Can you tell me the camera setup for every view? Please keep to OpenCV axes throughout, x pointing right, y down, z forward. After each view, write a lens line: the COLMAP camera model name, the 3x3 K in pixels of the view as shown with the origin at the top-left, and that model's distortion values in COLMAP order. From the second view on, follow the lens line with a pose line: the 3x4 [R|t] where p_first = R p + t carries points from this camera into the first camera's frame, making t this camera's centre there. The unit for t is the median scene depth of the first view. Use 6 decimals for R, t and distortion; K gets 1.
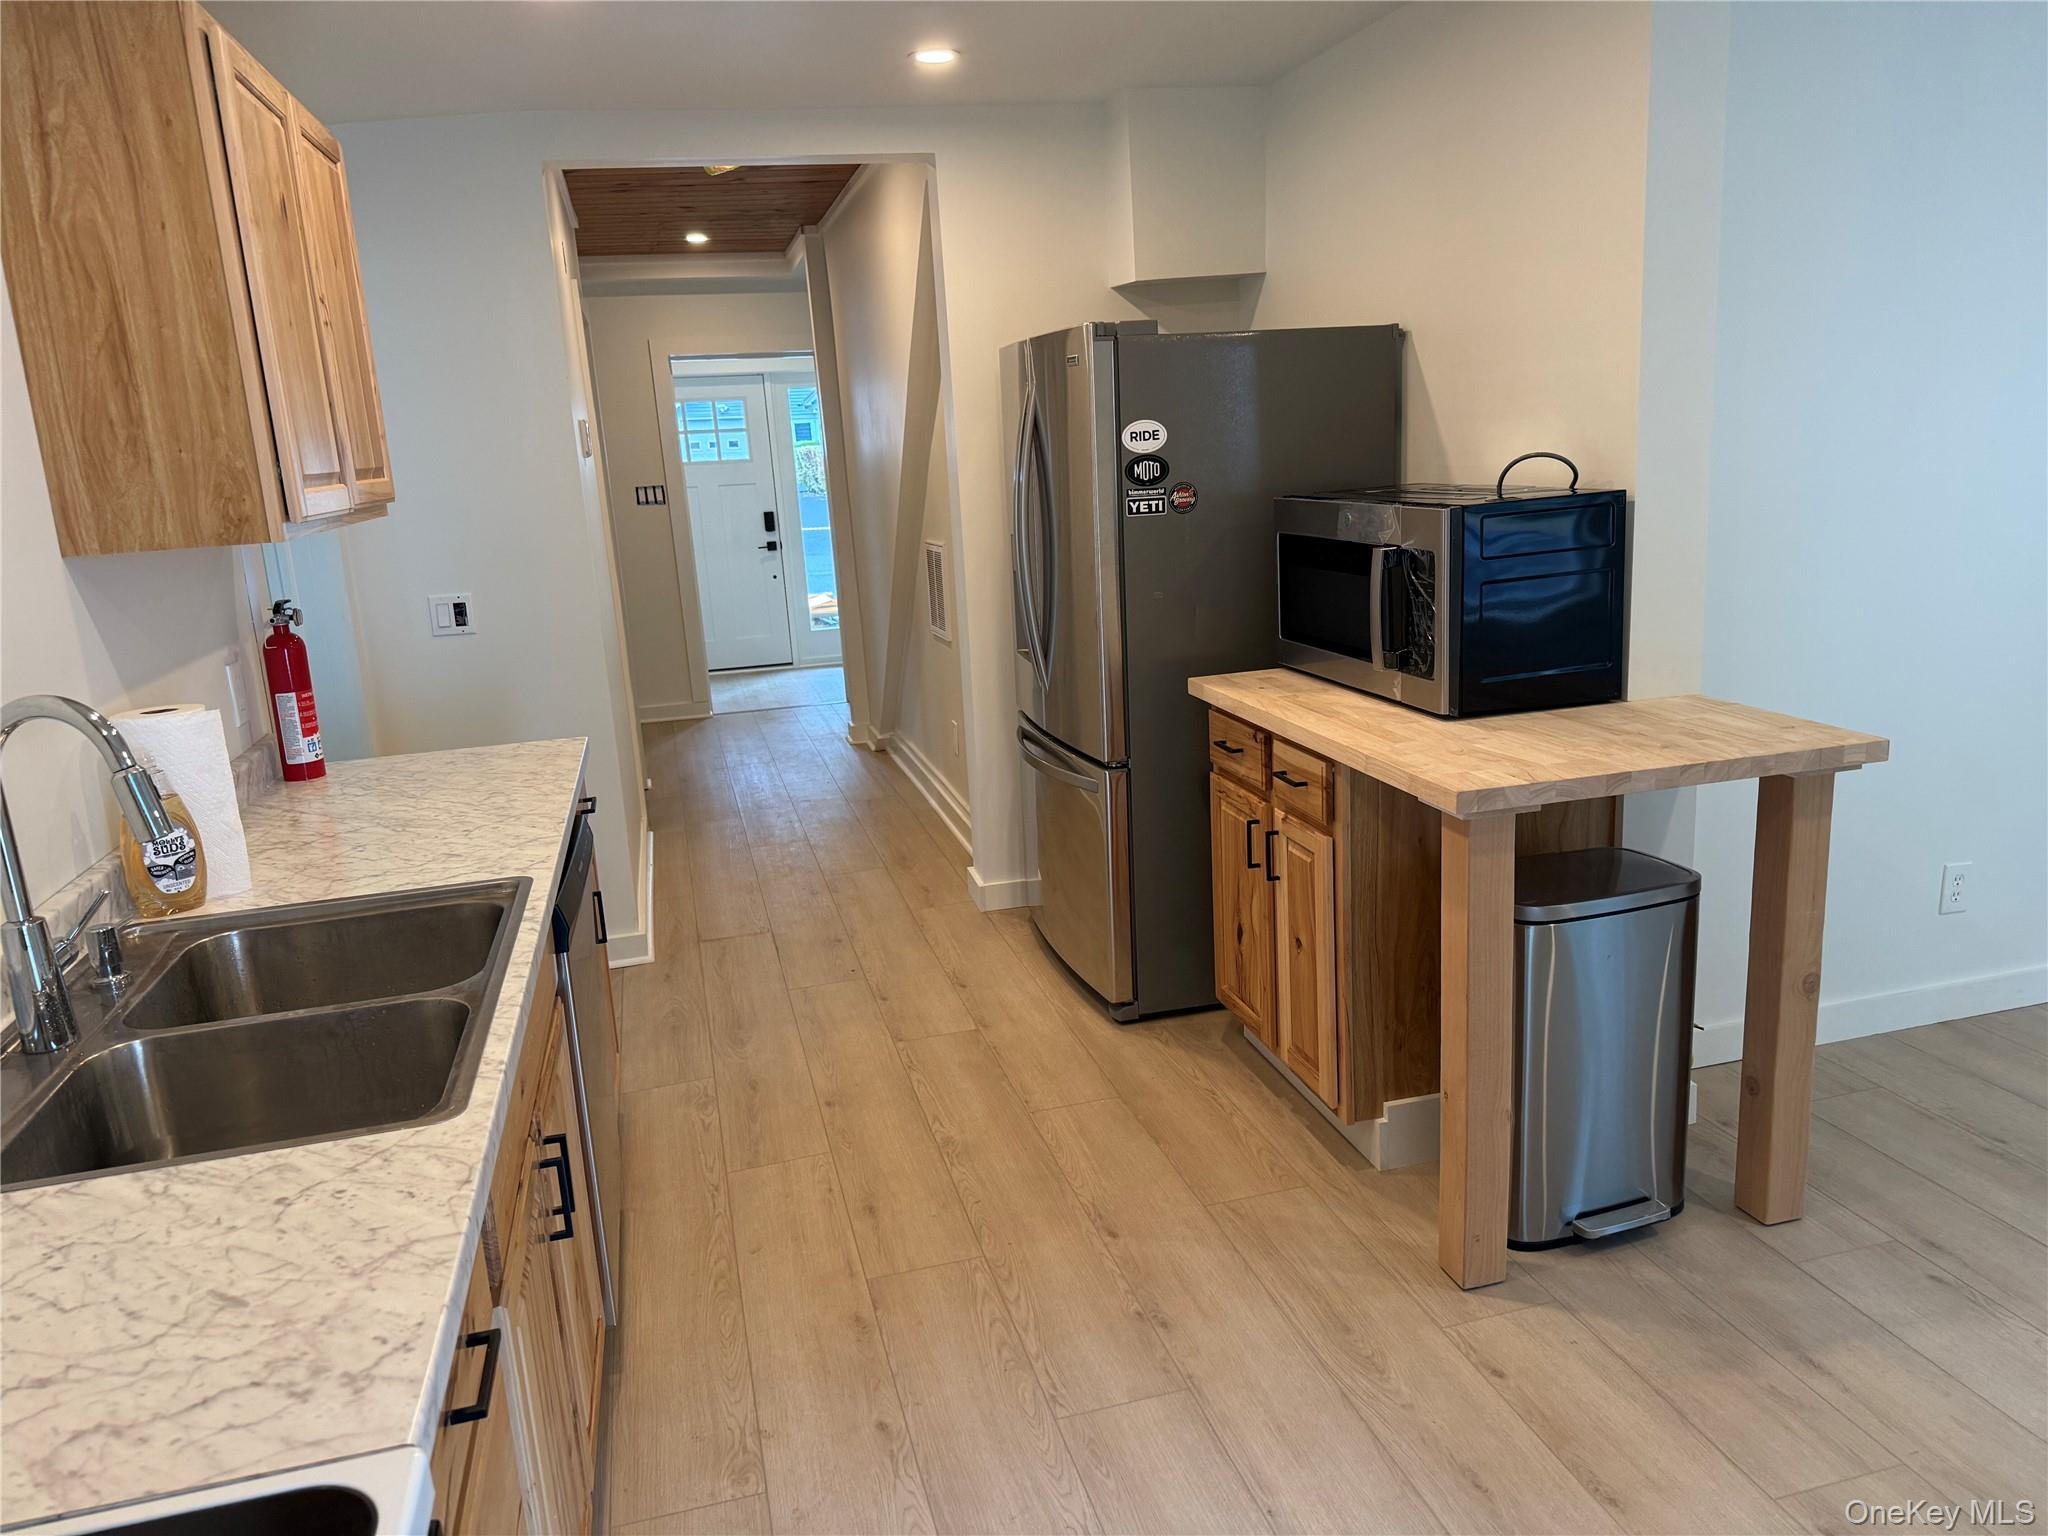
lens RADIAL K [[1427.1, 0, 1020.9], [0, 1427.1, 755.2], [0, 0, 1]] dist [0.061789, -0.068137]
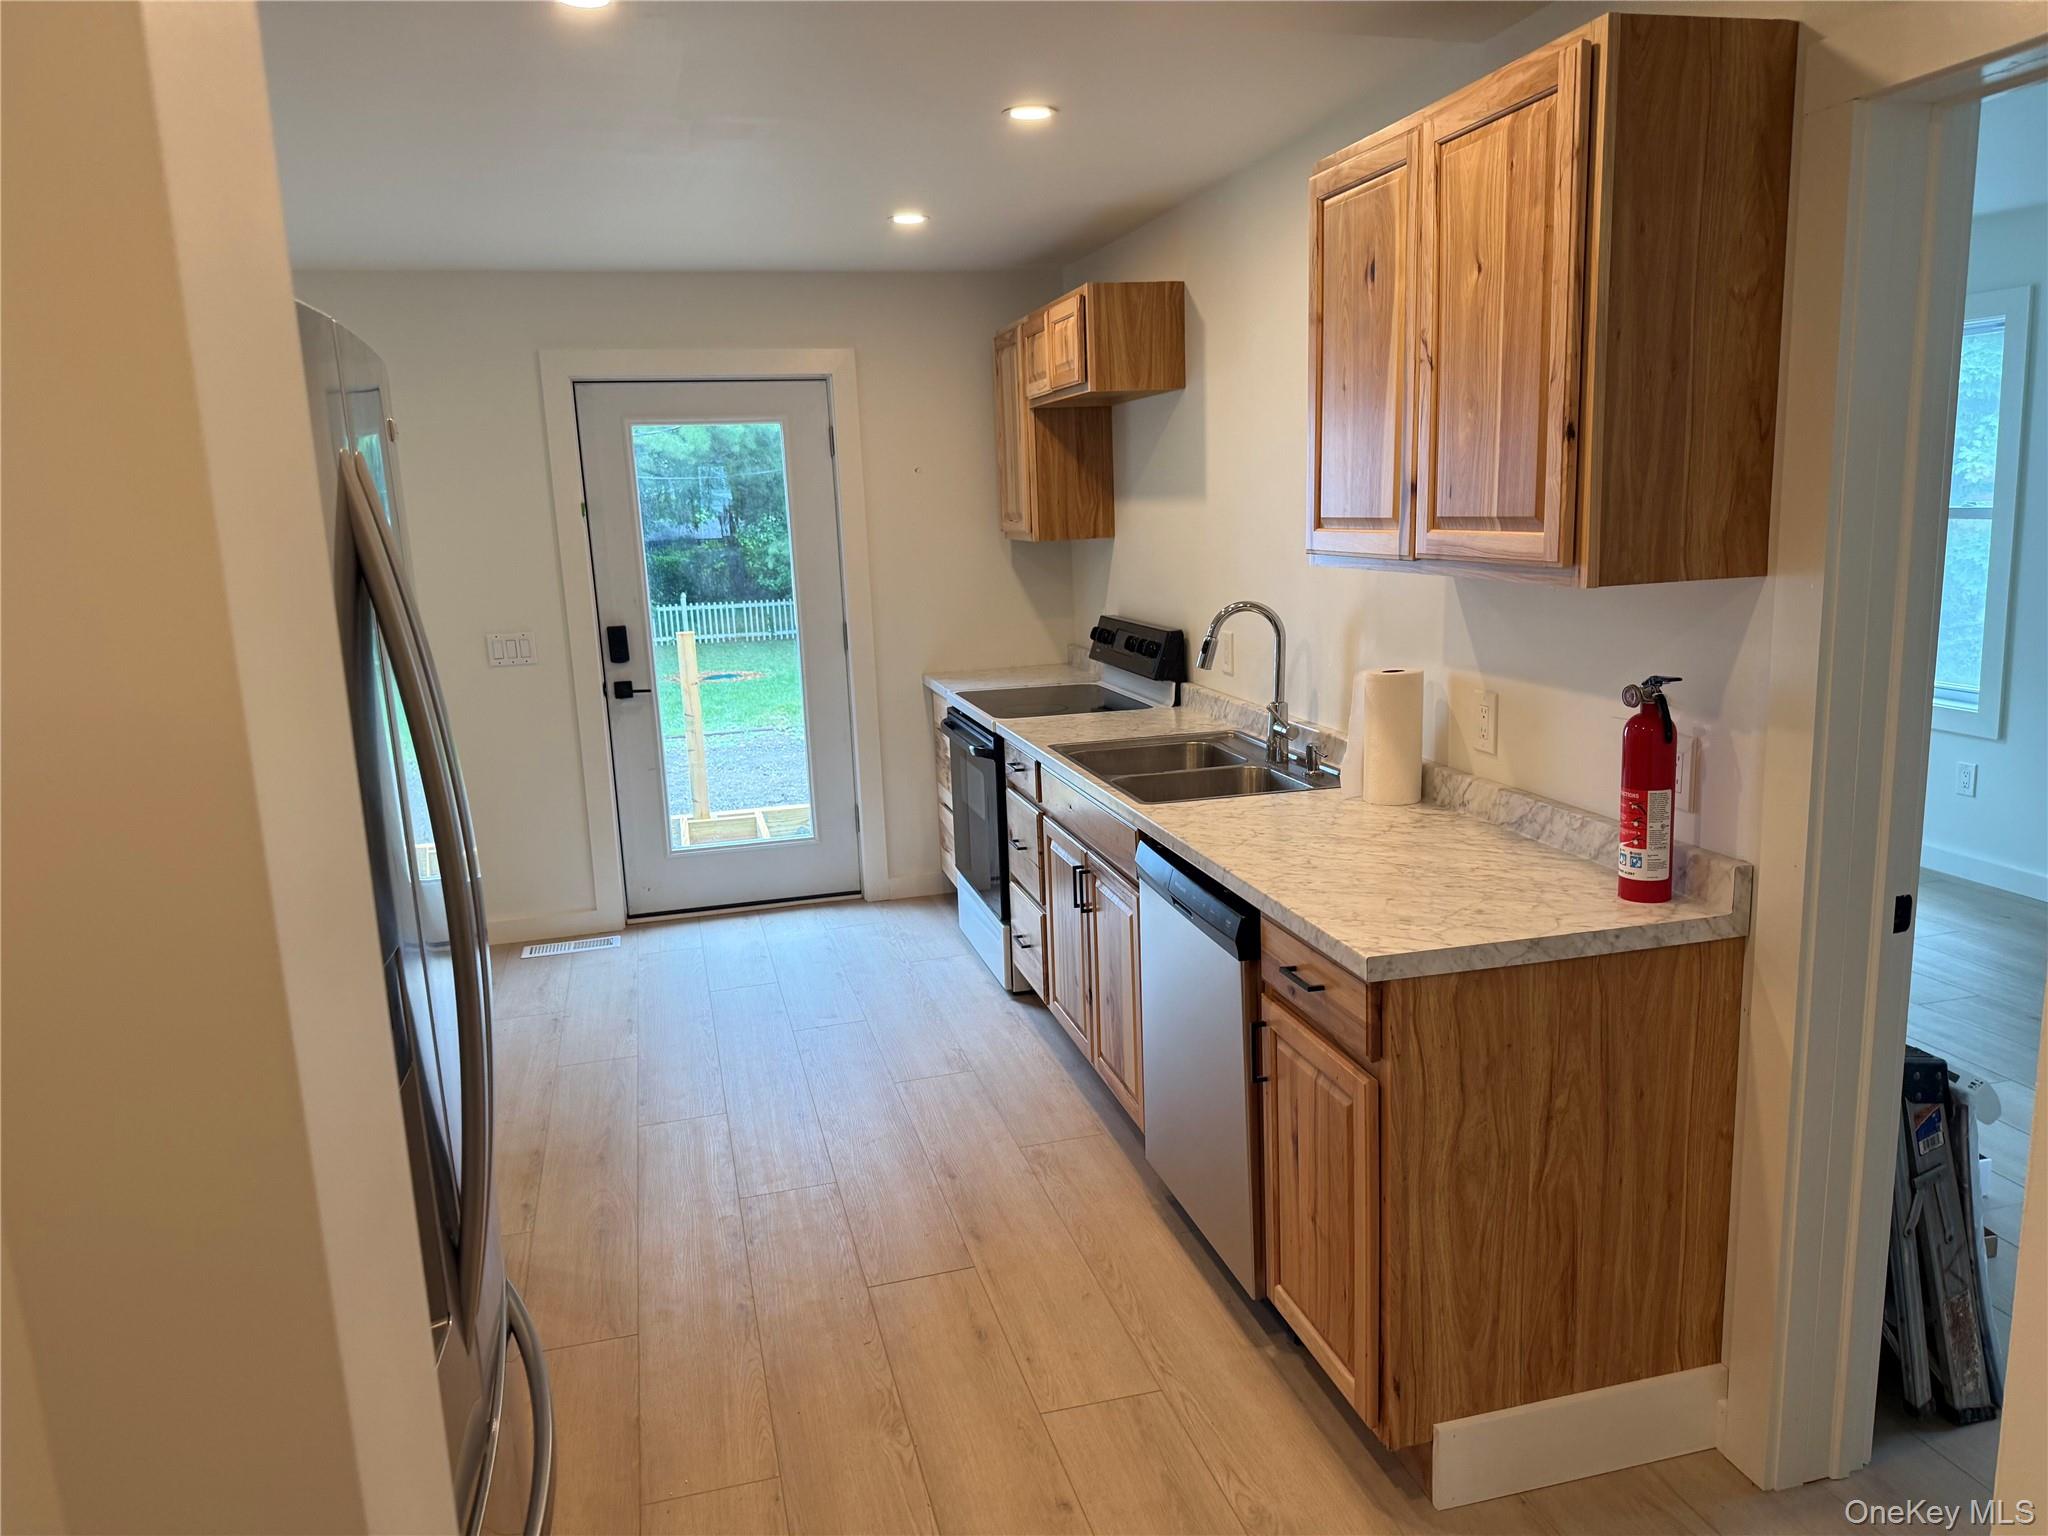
lens RADIAL K [[1427.1, 0, 1020.9], [0, 1427.1, 755.2], [0, 0, 1]] dist [0.061789, -0.068137]
pose [[-0.994502, 0.102984, 0.018973, -0.207343], [0.102013, 0.911885, 0.397566, -0.448870], [0.023642, 0.397316, -0.917377, 1.890637]]
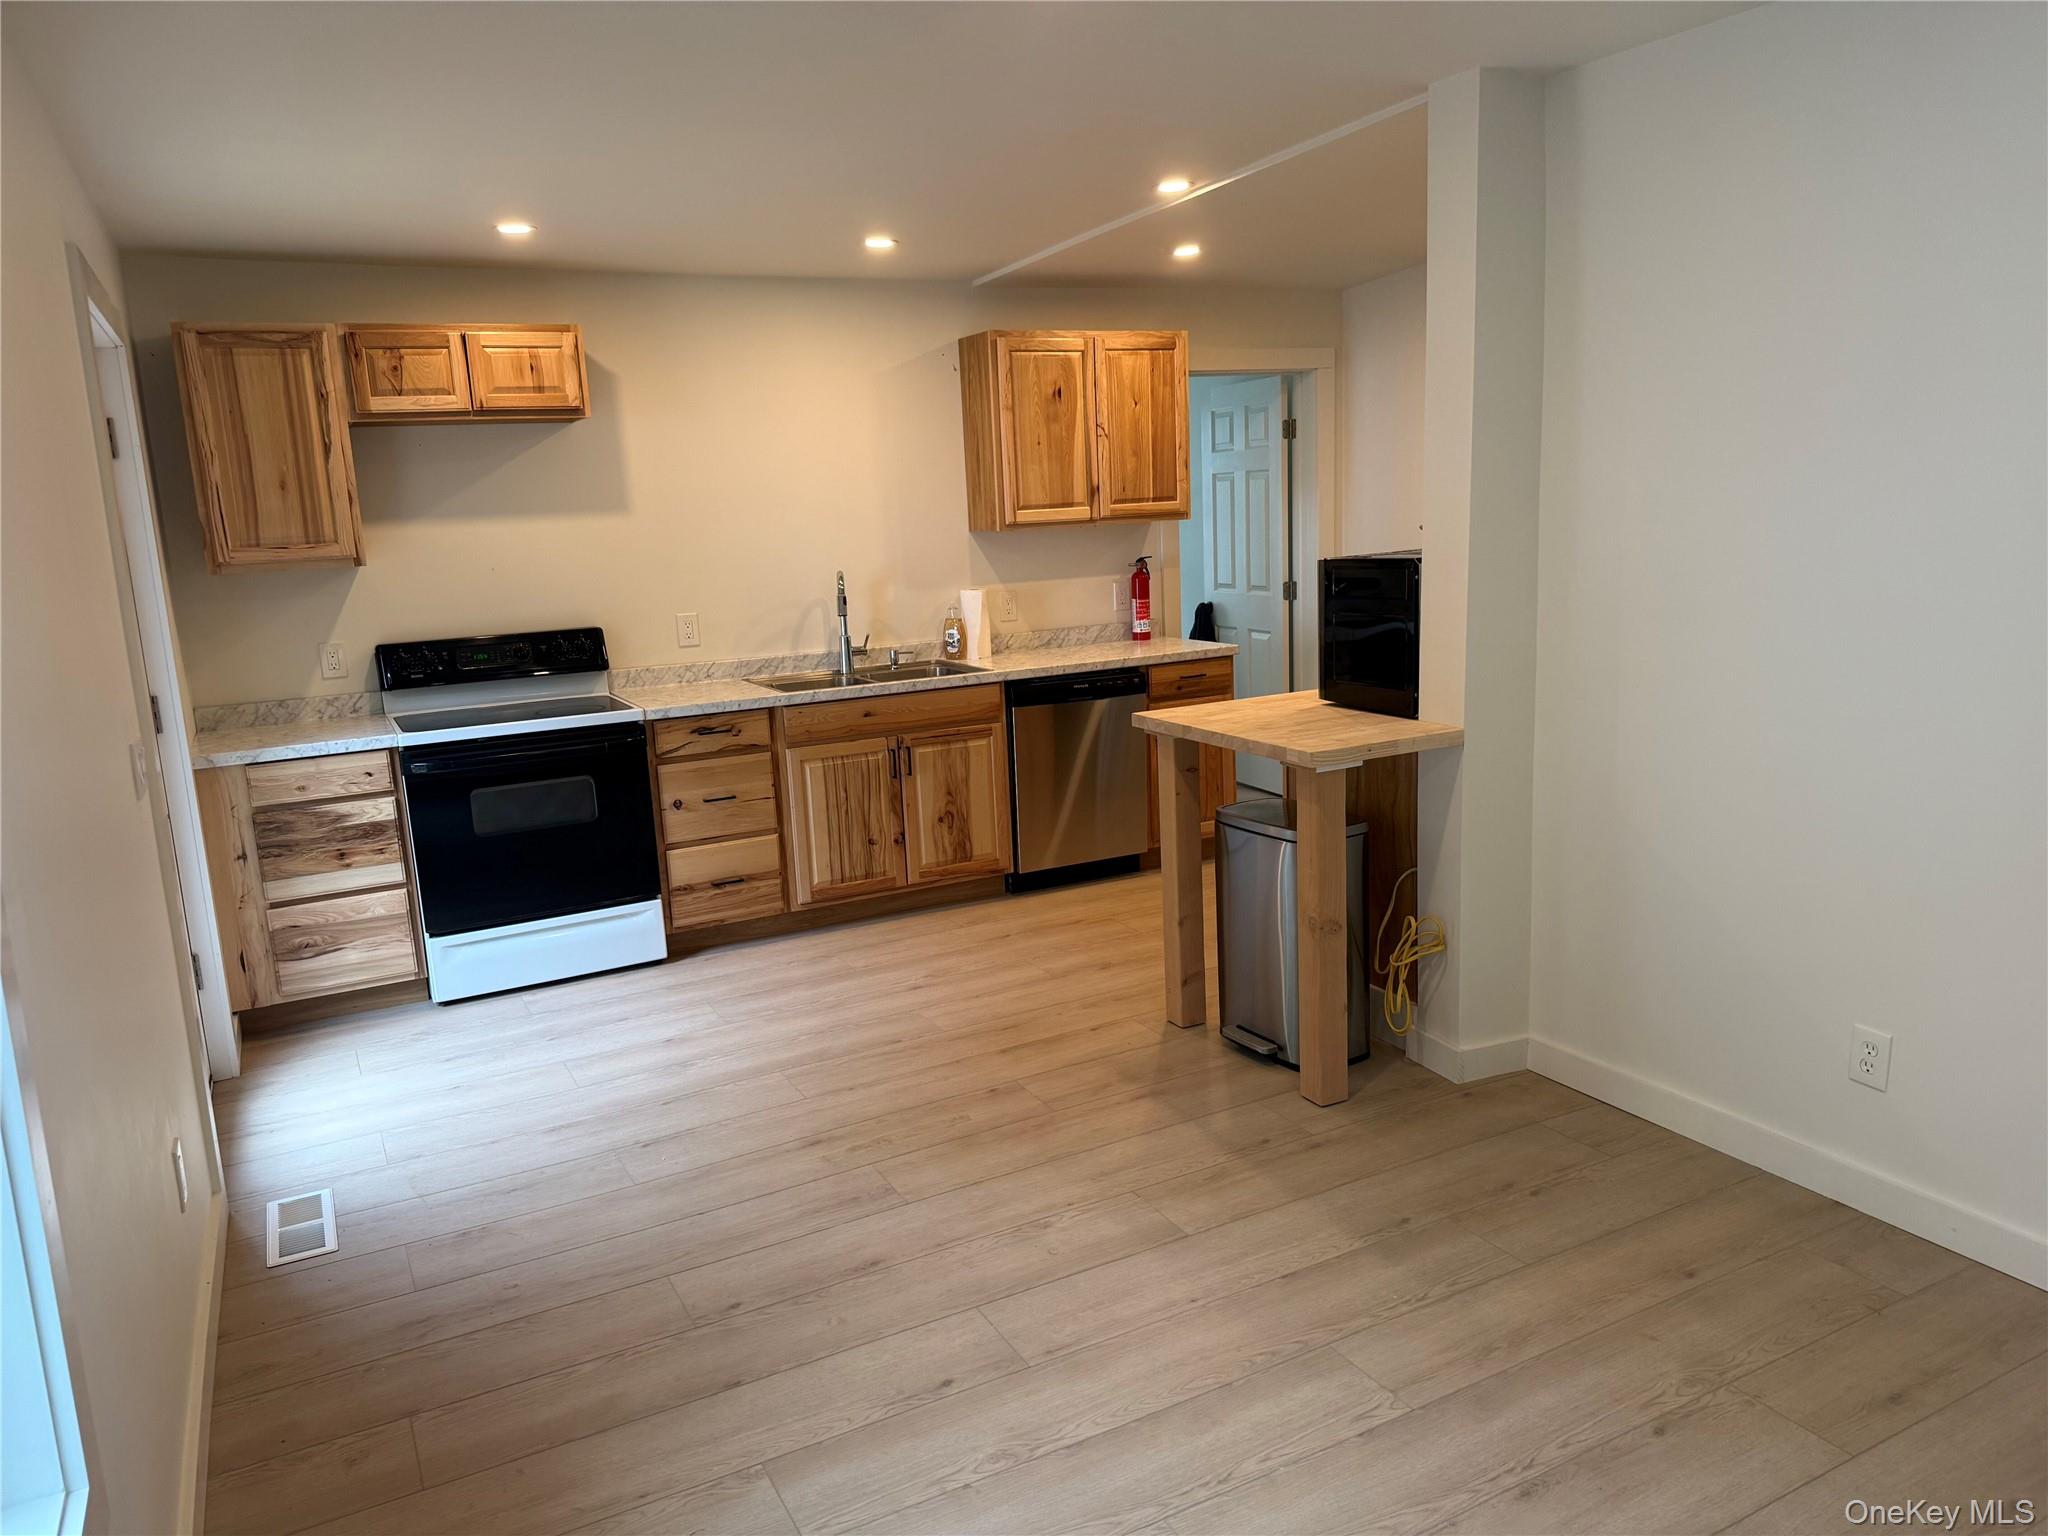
lens RADIAL K [[1433.7, 0, 1024.0], [0, 1433.7, 768.0], [0, 0, 1]] dist [0.080483, -0.070094]
pose [[0.219268, 0.229567, -0.948272, 1.725990], [-0.181561, 0.964549, 0.191525, -0.198764], [0.958623, 0.130174, 0.253175, 0.356629]]
